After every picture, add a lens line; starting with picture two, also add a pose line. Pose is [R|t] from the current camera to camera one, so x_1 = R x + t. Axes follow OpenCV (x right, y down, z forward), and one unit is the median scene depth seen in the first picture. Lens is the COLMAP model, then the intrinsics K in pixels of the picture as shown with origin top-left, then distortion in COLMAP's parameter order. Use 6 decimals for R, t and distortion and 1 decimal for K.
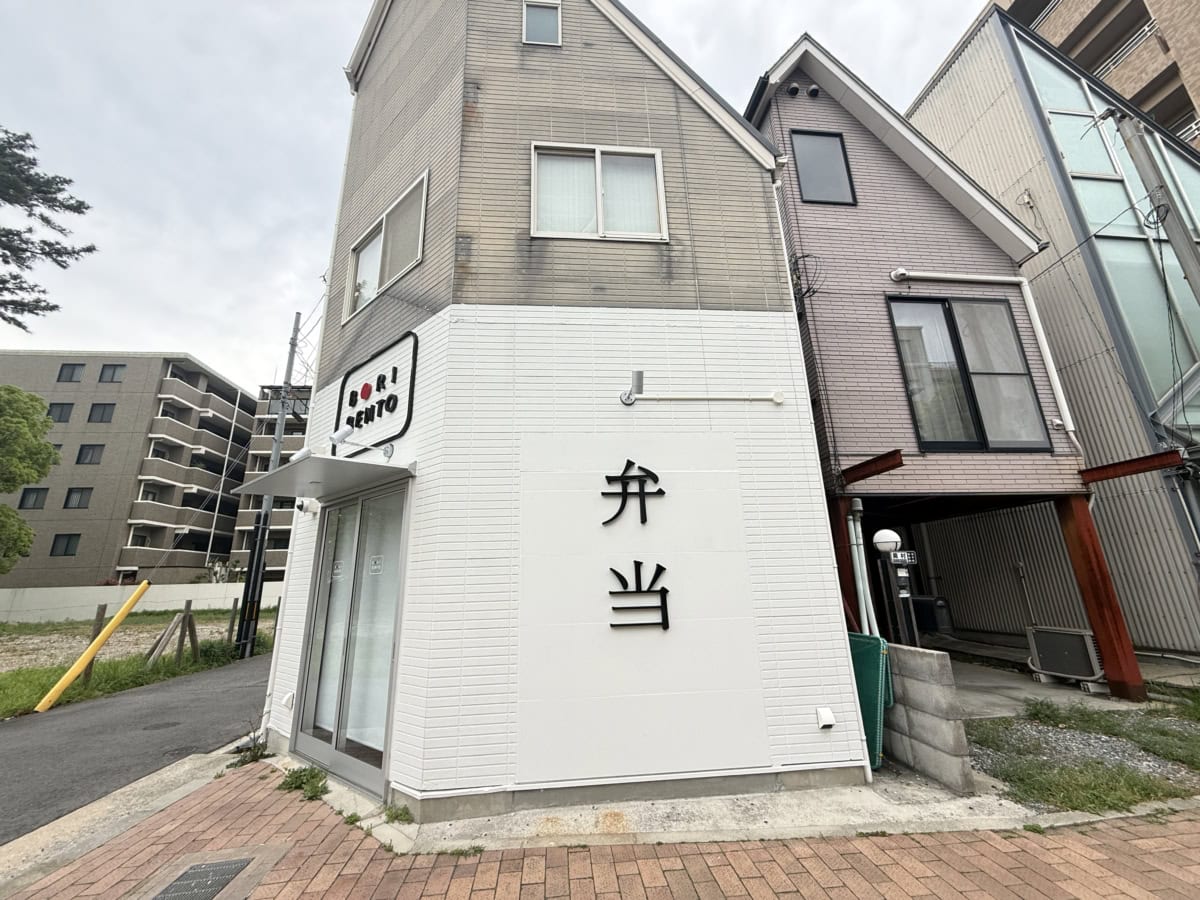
lens RADIAL K [[477.1, 0, 597.1], [0, 477.1, 446.2], [0, 0, 1]] dist [0.001798, -0.000413]
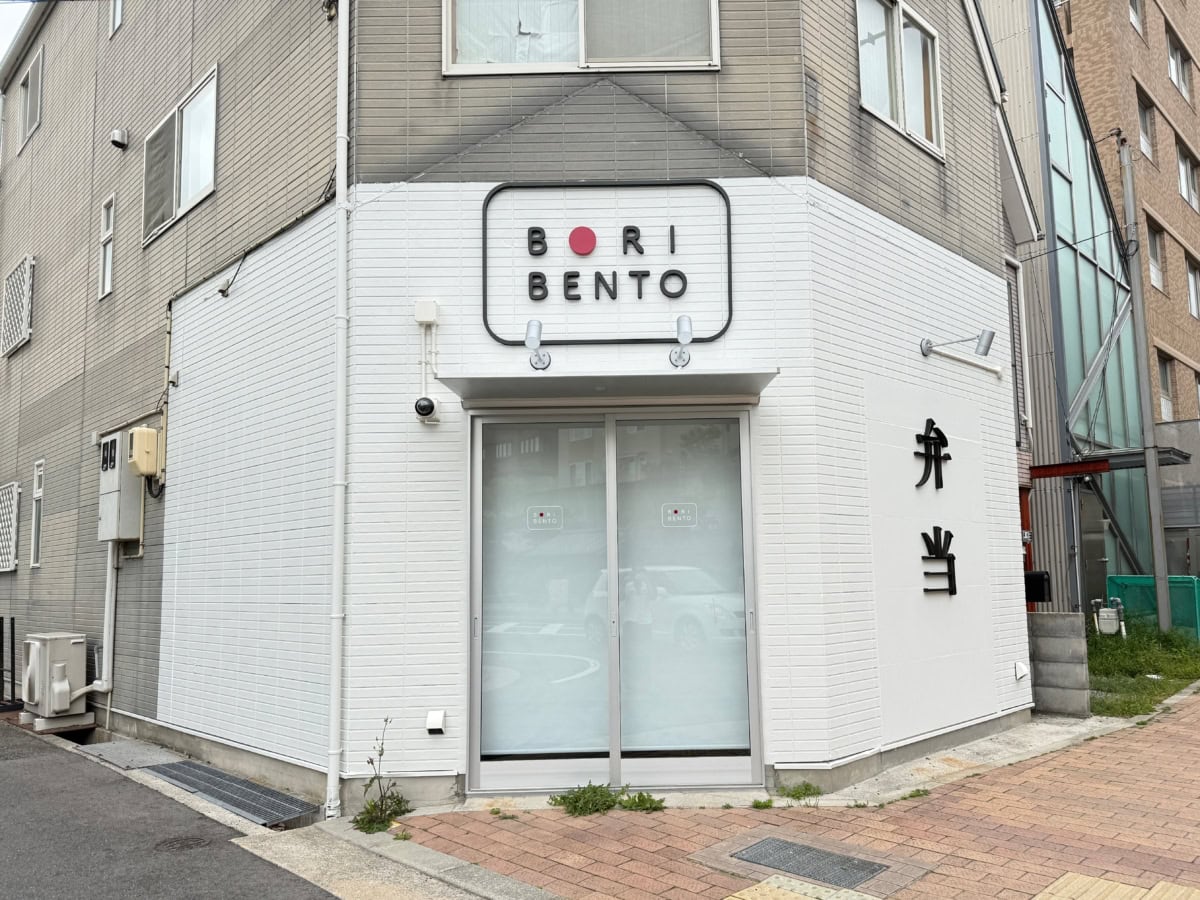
lens RADIAL K [[885.7, 0, 632.6], [0, 885.7, 485.0], [0, 0, 1]] dist [0.052129, -0.043124]
pose [[0.766822, 0.077551, 0.637158, -1.305806], [-0.179152, 0.979083, 0.096442, 0.081533], [-0.616351, -0.188102, 0.764675, 0.023616]]
